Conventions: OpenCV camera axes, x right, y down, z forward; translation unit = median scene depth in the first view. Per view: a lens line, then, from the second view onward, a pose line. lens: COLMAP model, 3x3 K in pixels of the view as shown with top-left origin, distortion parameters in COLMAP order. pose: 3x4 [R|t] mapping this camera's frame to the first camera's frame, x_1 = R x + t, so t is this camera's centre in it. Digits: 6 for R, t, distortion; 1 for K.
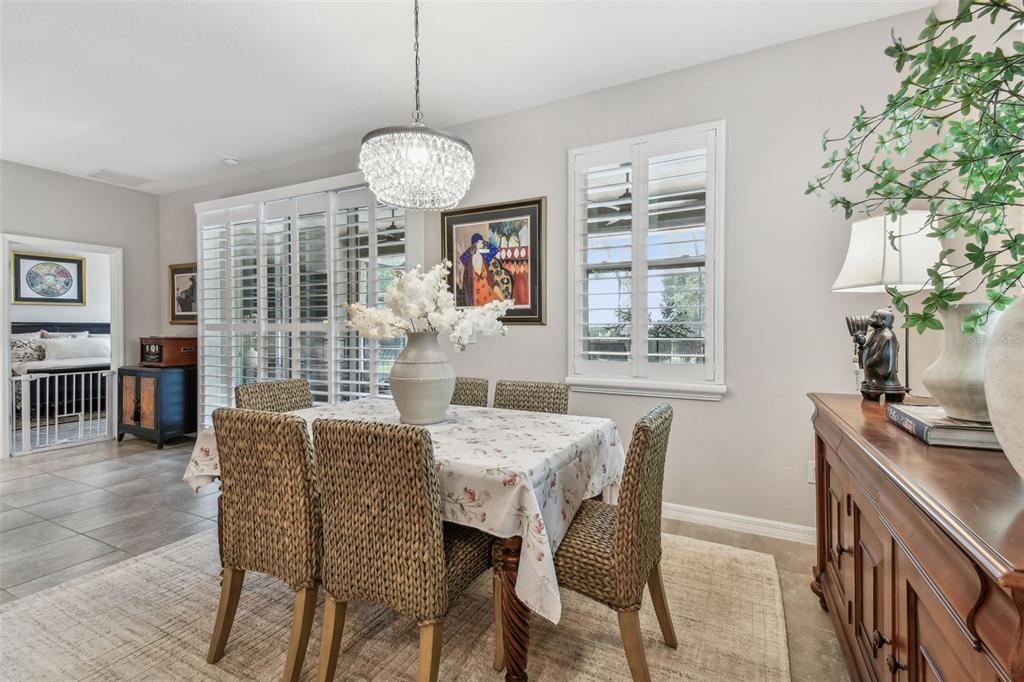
lens RADIAL K [[459.0, 0, 517.9], [0, 459.0, 334.9], [0, 0, 1]] dist [0.039145, -0.008602]
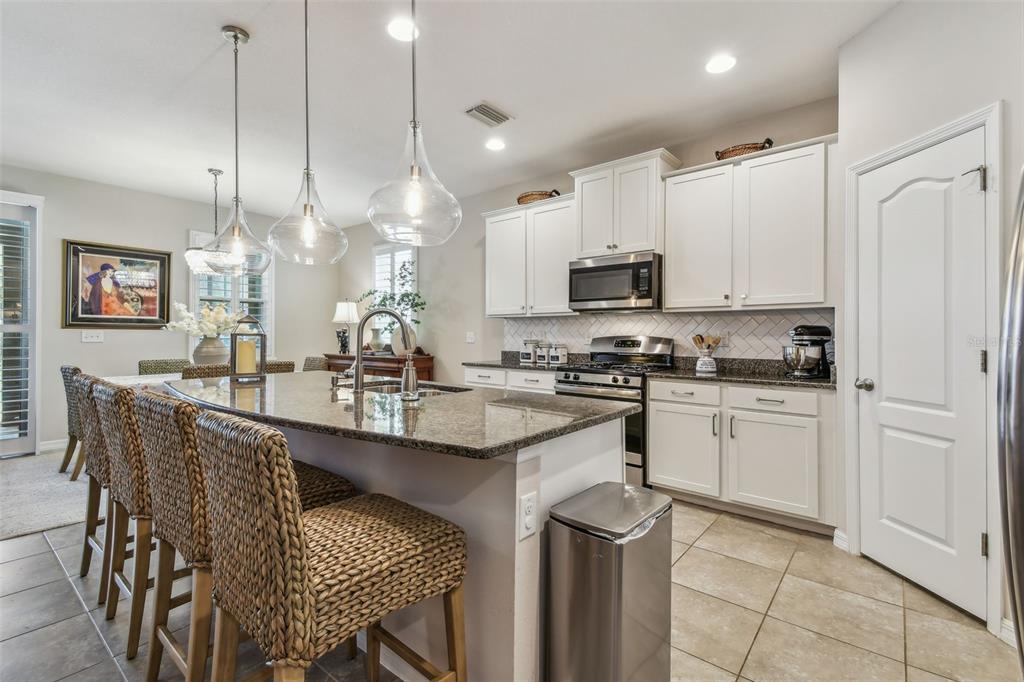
lens RADIAL K [[459.0, 0, 513.2], [0, 459.0, 333.6], [0, 0, 1]] dist [0.039145, -0.008602]
pose [[0.239503, 0.009625, 0.970848, -1.227177], [0.011158, 0.999858, -0.012666, 0.026226], [-0.970832, 0.013866, 0.239361, -0.567457]]
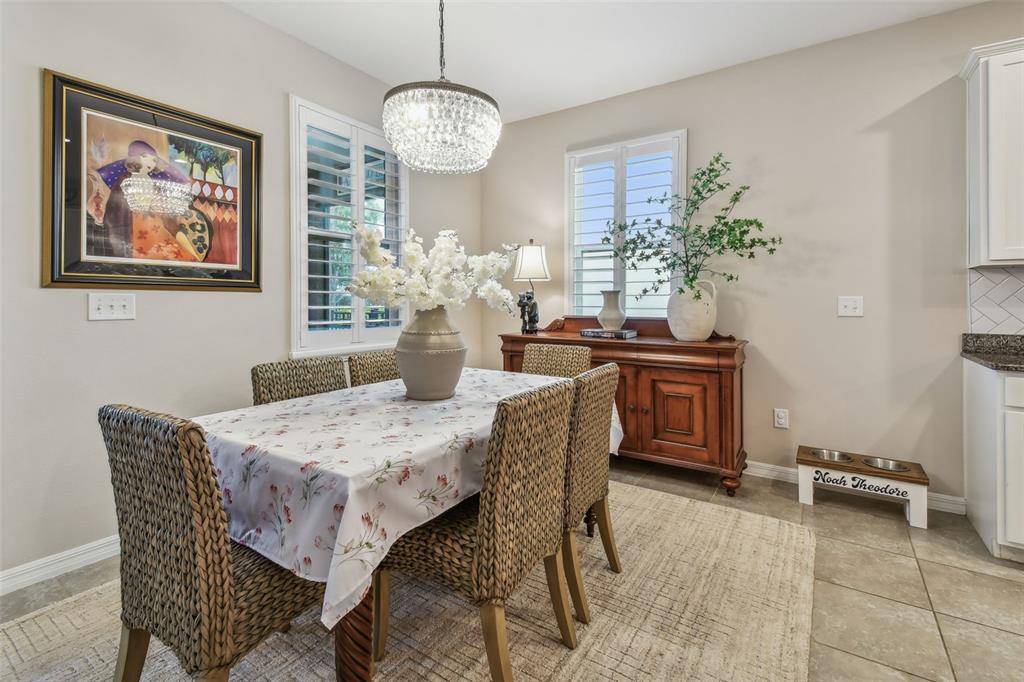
lens RADIAL K [[459.0, 0, 503.1], [0, 459.0, 303.2], [0, 0, 1]] dist [0.039145, -0.008602]
pose [[0.147457, -0.000096, 0.989068, -0.664996], [0.013627, 0.999905, -0.001934, 0.005746], [-0.988975, 0.013763, 0.147444, 0.442303]]
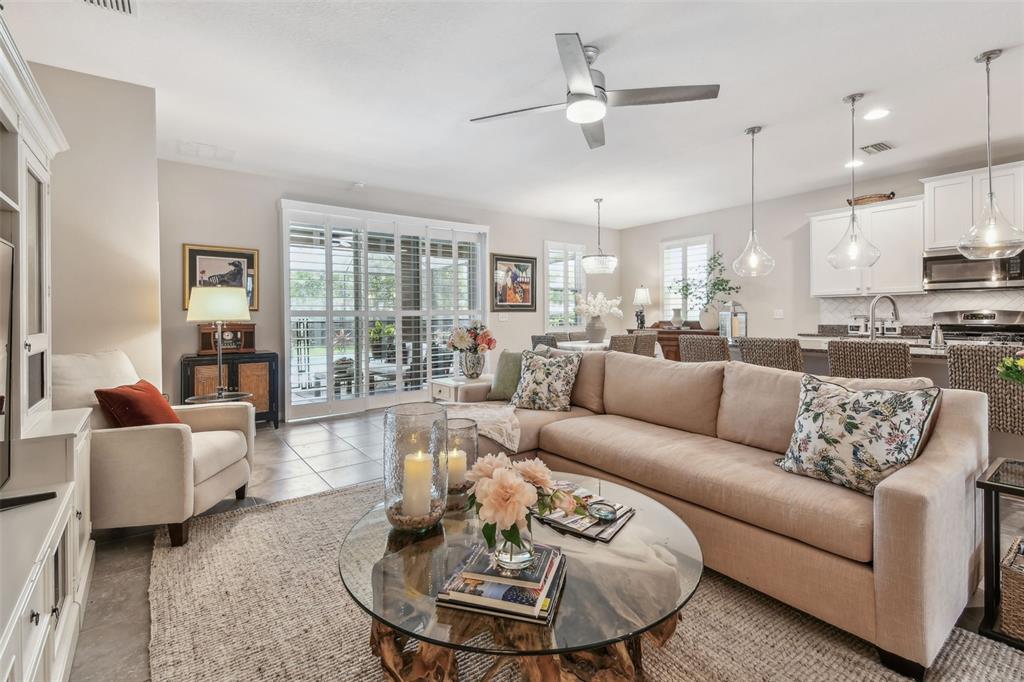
lens RADIAL K [[459.0, 0, 514.2], [0, 459.0, 318.2], [0, 0, 1]] dist [0.039145, -0.008602]
pose [[0.461424, -0.004234, 0.887169, -1.977033], [0.023000, 0.999710, -0.007191, 0.023009], [-0.886881, 0.023723, 0.461388, 0.031913]]
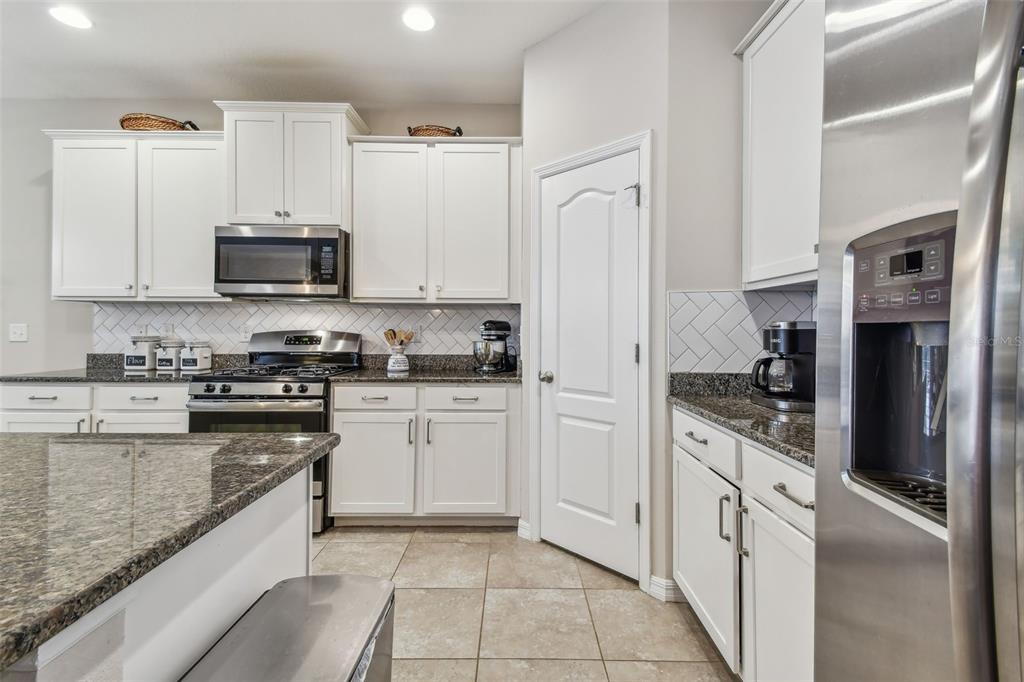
lens RADIAL K [[459.0, 0, 512.3], [0, 459.0, 326.7], [0, 0, 1]] dist [0.039145, -0.008602]
pose [[-0.430655, 0.011220, 0.902447, -1.049456], [0.011261, 0.999912, -0.007059, 0.024129], [-0.902446, 0.007122, -0.430744, -0.548928]]
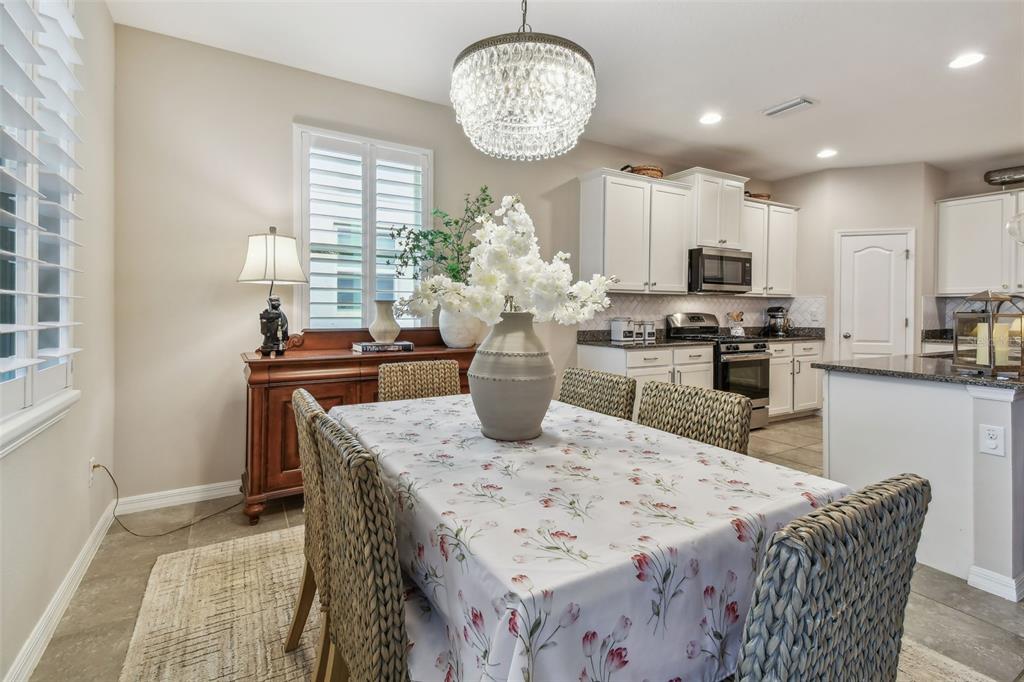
lens RADIAL K [[459.0, 0, 505.8], [0, 459.0, 318.7], [0, 0, 1]] dist [0.039145, -0.008602]
pose [[-0.818889, -0.003133, 0.573944, -0.373181], [0.011661, 0.999688, 0.022095, -0.000621], [-0.573834, 0.024786, -0.818597, 0.965540]]
